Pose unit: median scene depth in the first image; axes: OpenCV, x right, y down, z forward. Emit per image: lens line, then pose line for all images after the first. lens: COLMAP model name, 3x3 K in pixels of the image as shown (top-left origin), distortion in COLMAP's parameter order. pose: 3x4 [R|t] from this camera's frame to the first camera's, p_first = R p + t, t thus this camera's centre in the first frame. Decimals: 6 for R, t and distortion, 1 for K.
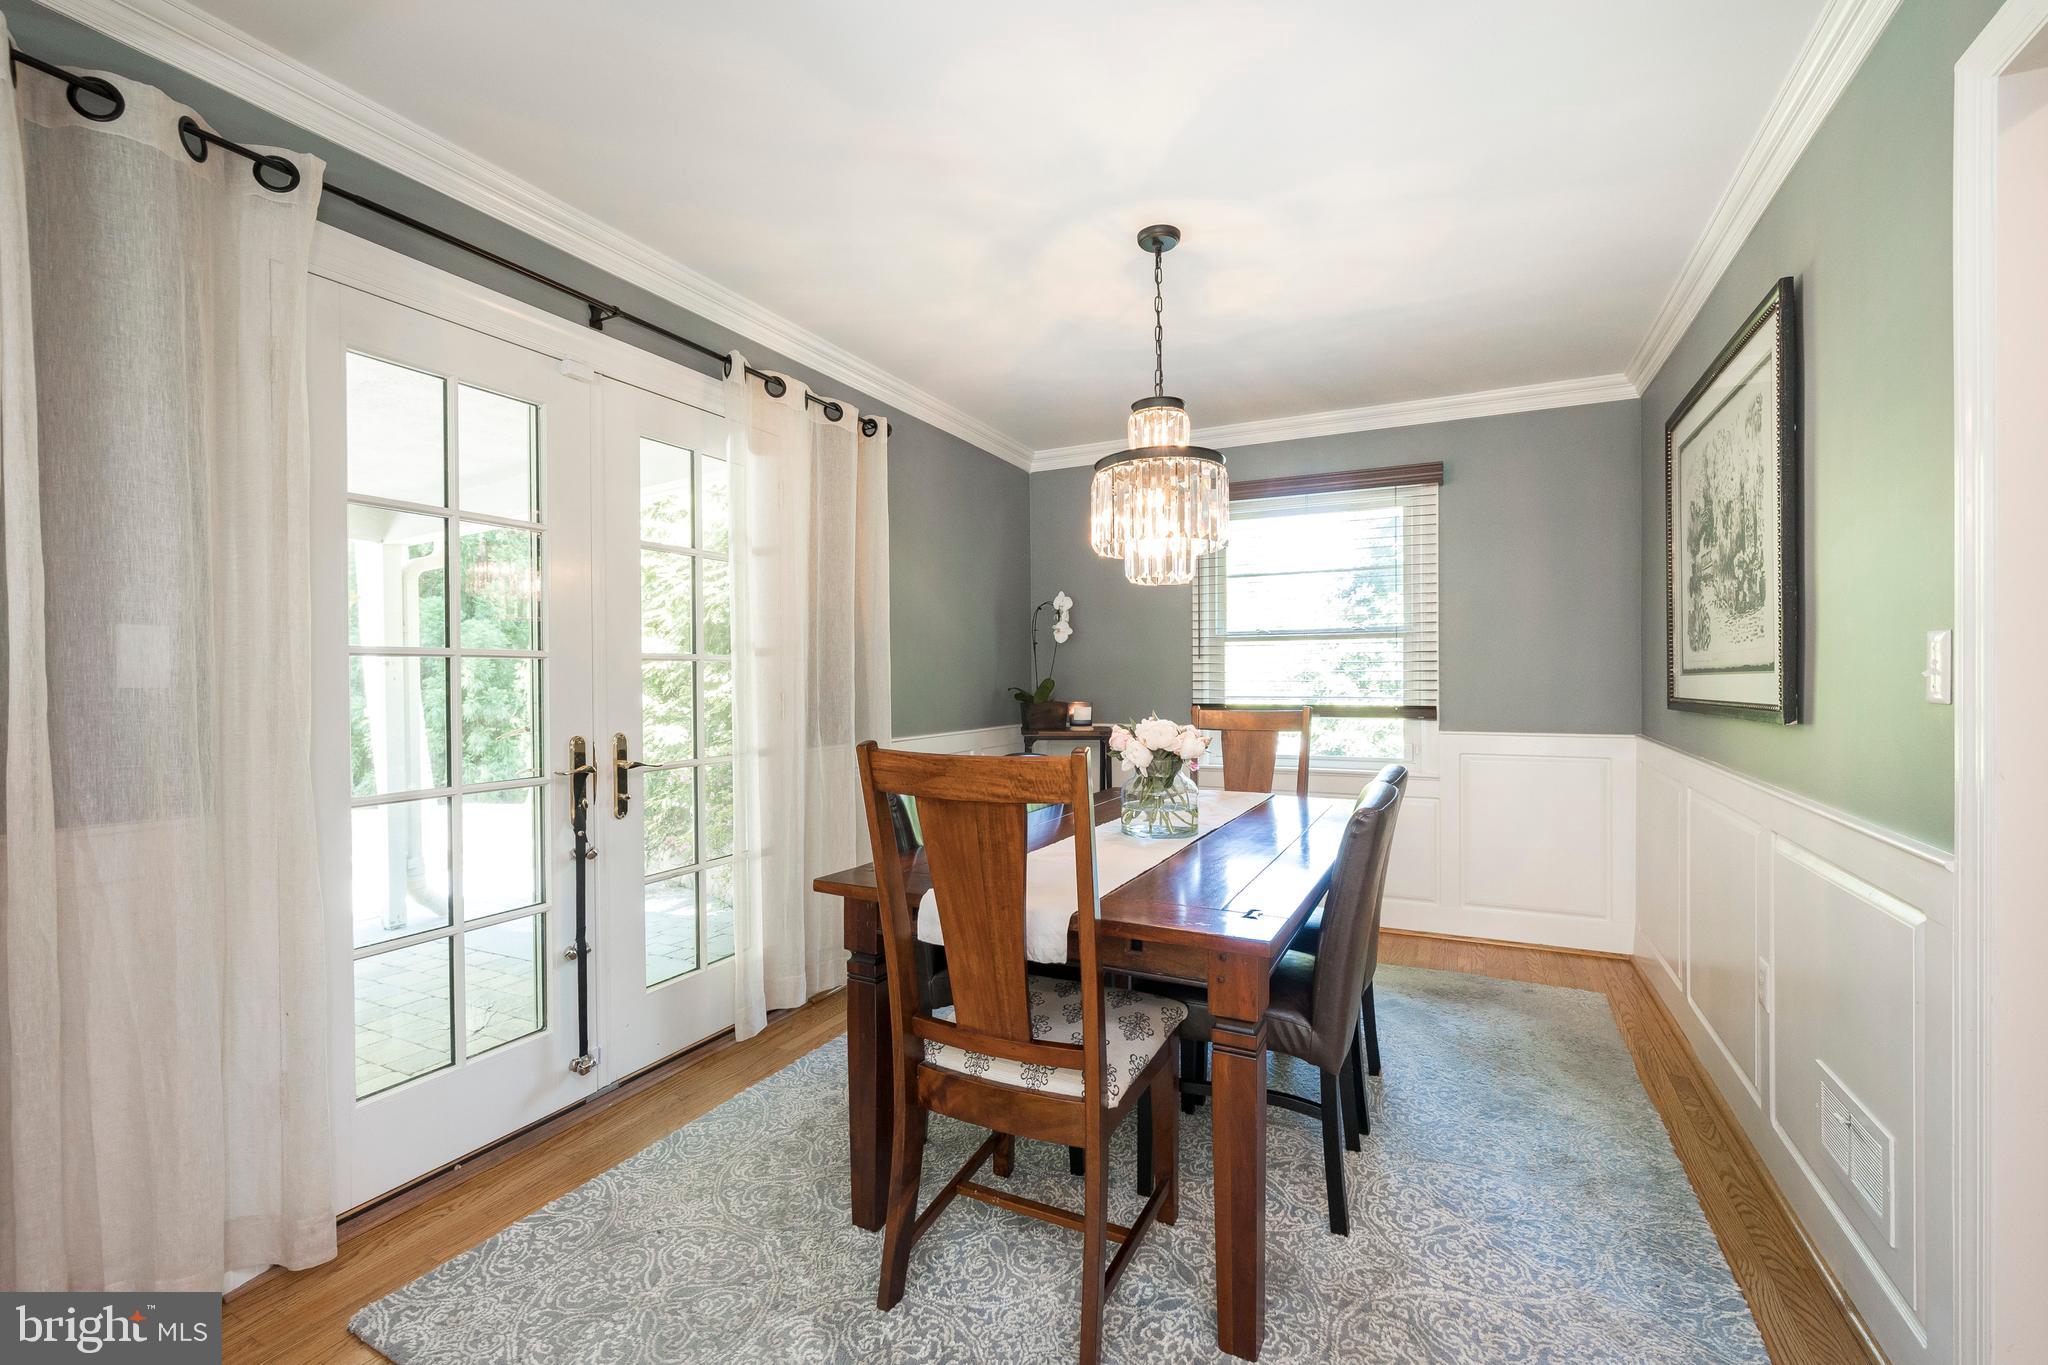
lens RADIAL K [[864.0, 0, 1024.9], [0, 864.0, 680.6], [0, 0, 1]] dist [-0.000148, -0.000435]
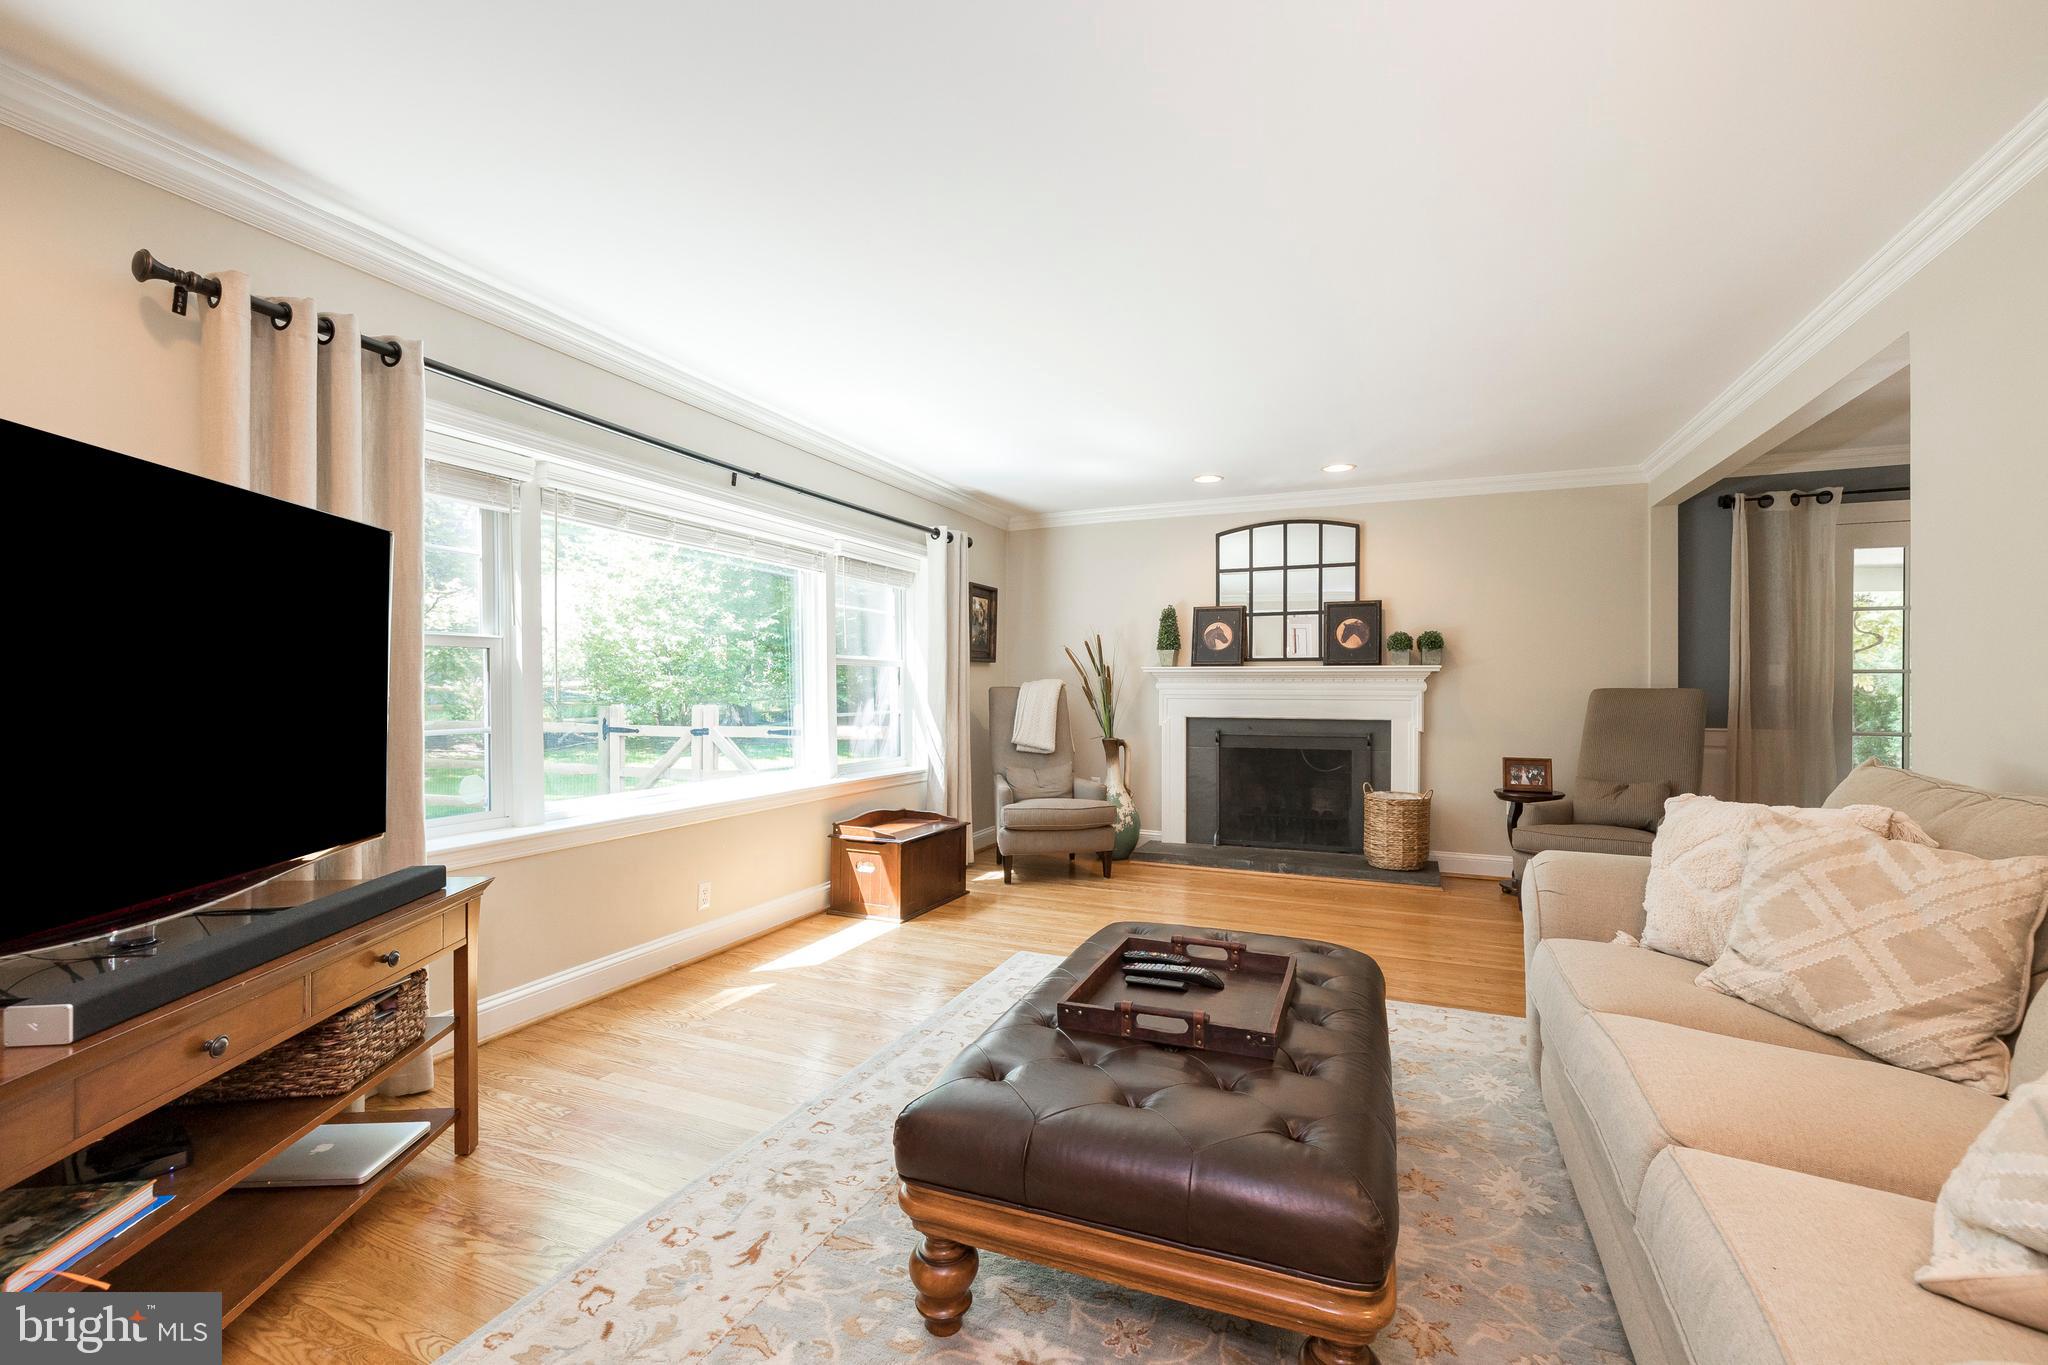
lens RADIAL K [[864.0, 0, 1027.2], [0, 864.0, 684.2], [0, 0, 1]] dist [-0.000148, -0.000435]
pose [[0.085055, 0.011688, -0.996308, 1.651648], [-0.006568, 0.999916, 0.011170, -0.011412], [0.996355, 0.005594, 0.085125, -1.746059]]
